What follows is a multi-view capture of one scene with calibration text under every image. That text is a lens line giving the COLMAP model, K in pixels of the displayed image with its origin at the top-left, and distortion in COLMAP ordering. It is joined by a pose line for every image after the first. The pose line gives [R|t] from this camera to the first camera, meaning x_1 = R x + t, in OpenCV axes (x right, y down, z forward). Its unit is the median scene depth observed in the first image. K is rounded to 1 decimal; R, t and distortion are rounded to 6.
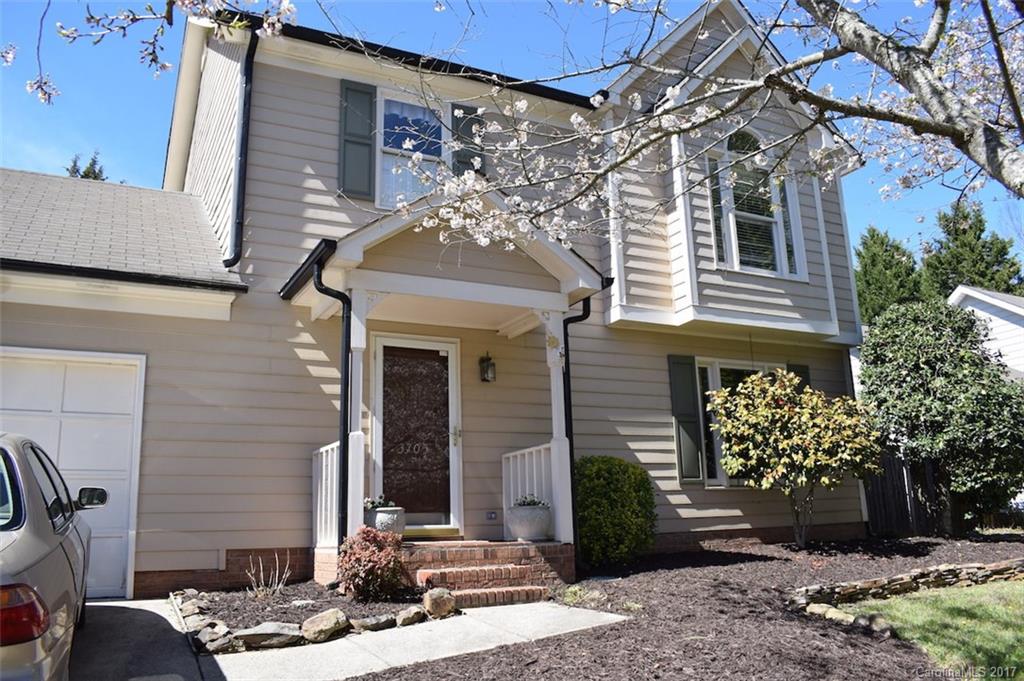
lens RADIAL K [[813.5, 0, 511.4], [0, 813.5, 341.8], [0, 0, 1]] dist [-0.086782, 0.008309]
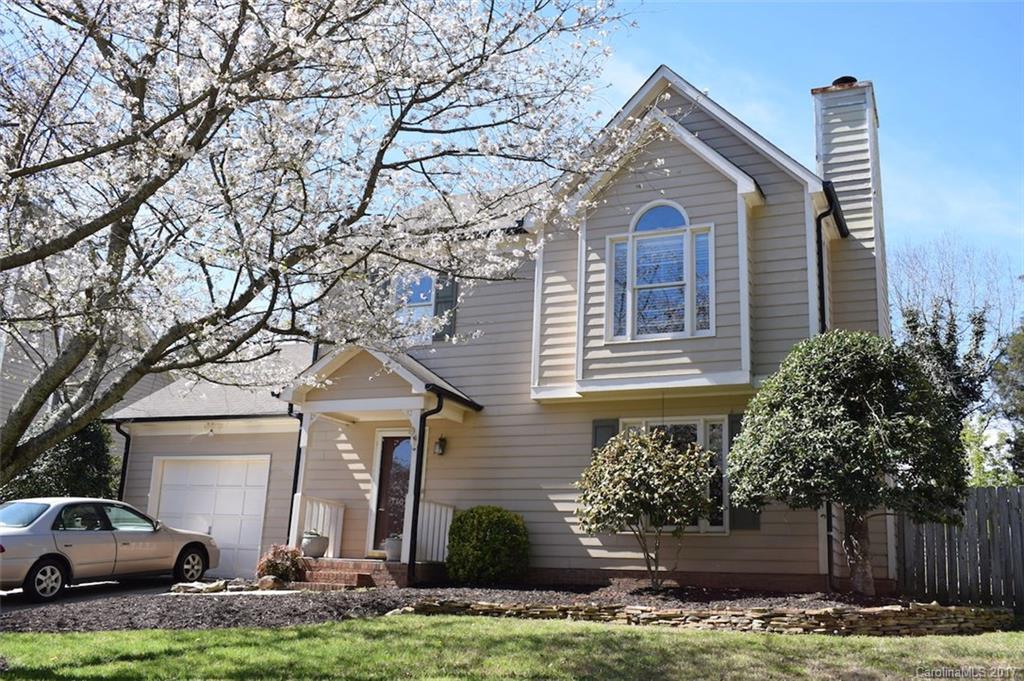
lens RADIAL K [[945.2, 0, 513.5], [0, 945.2, 339.3], [0, 0, 1]] dist [-0.064080, 0.000000]
pose [[0.615971, -0.141313, -0.774991, 1.246356], [0.117708, 0.989245, -0.086825, 0.005381], [0.778925, -0.037740, 0.625980, 0.043446]]
